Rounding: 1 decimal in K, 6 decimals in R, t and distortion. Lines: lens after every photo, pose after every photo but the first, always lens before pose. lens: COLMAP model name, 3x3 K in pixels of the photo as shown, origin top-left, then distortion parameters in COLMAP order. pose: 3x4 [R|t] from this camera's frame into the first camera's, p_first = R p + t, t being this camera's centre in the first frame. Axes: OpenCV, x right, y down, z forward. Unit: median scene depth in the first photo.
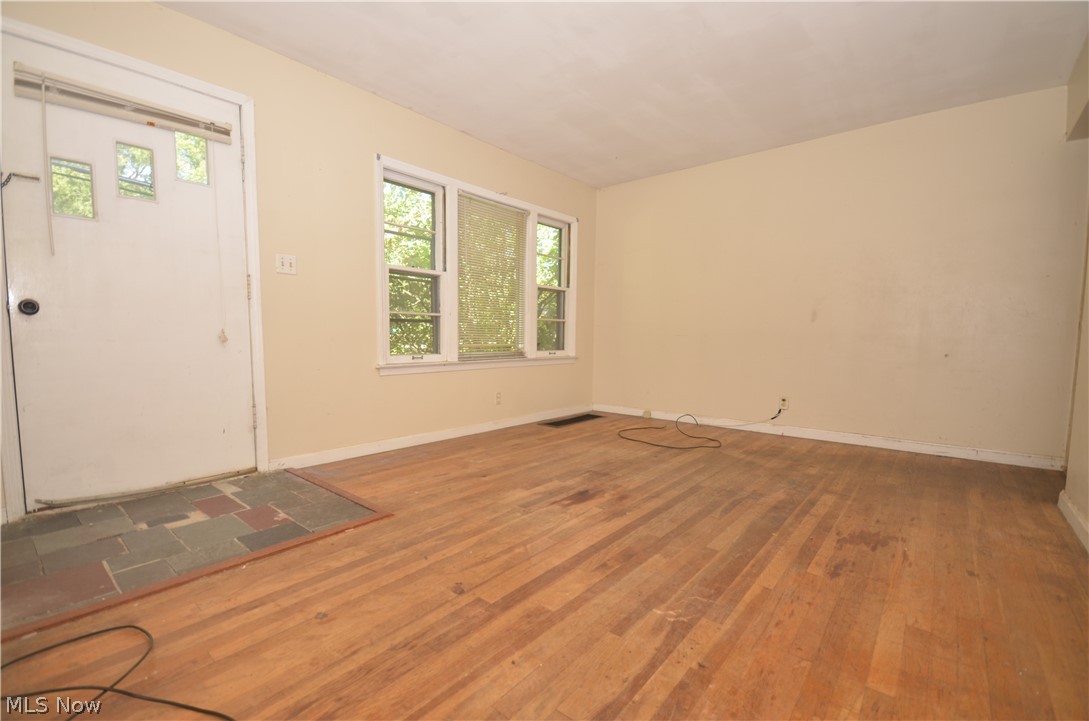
lens RADIAL K [[472.3, 0, 542.9], [0, 472.3, 381.5], [0, 0, 1]] dist [0.011969, -0.015116]
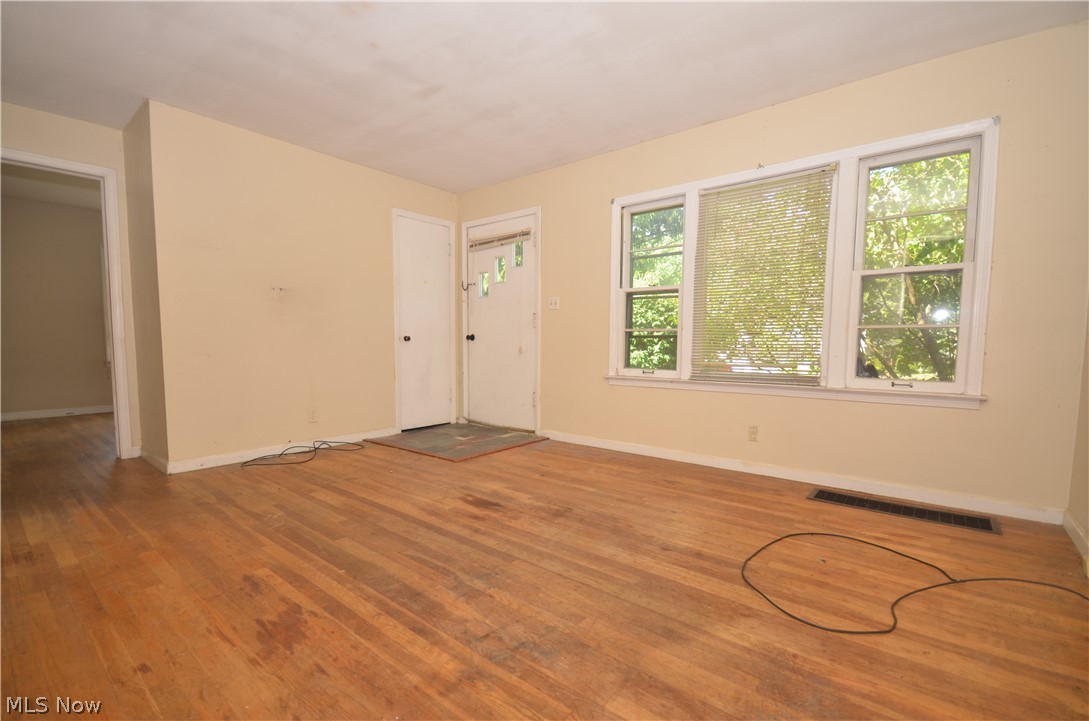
lens RADIAL K [[472.3, 0, 542.9], [0, 472.3, 381.5], [0, 0, 1]] dist [0.011969, -0.015116]
pose [[0.021769, 0.075167, -0.996933, 1.123318], [-0.100222, 0.992311, 0.072630, -0.119779], [0.994727, 0.098334, 0.029135, 1.073751]]
